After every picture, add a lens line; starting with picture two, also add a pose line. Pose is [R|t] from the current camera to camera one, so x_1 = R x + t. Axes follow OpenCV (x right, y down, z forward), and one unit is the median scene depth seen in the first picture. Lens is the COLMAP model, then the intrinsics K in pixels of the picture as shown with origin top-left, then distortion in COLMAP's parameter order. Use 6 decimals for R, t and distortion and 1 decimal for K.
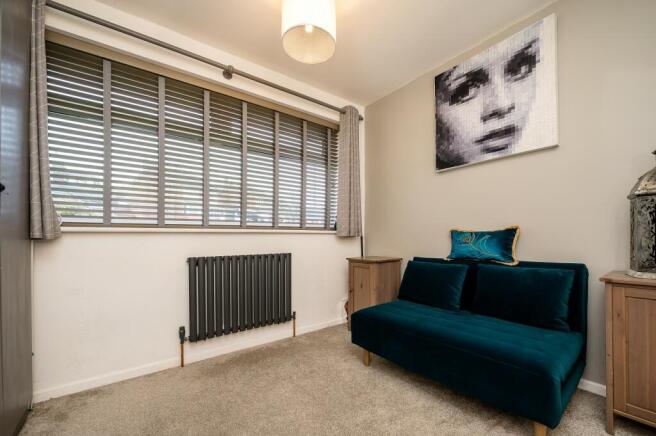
lens RADIAL K [[264.0, 0, 341.8], [0, 264.0, 236.8], [0, 0, 1]] dist [-0.000258, -0.000209]
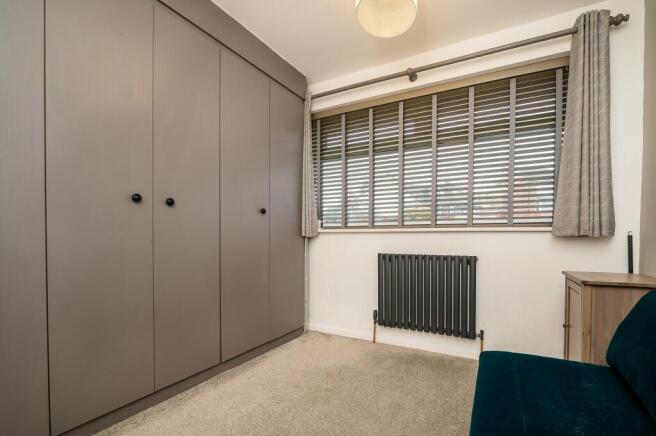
lens RADIAL K [[264.0, 0, 341.8], [0, 264.0, 236.8], [0, 0, 1]] dist [-0.000258, -0.000209]
pose [[0.453361, 0.009206, -0.891280, 0.342479], [-0.003811, 0.999958, 0.008390, -0.002497], [0.891319, -0.000407, 0.453376, 0.272697]]
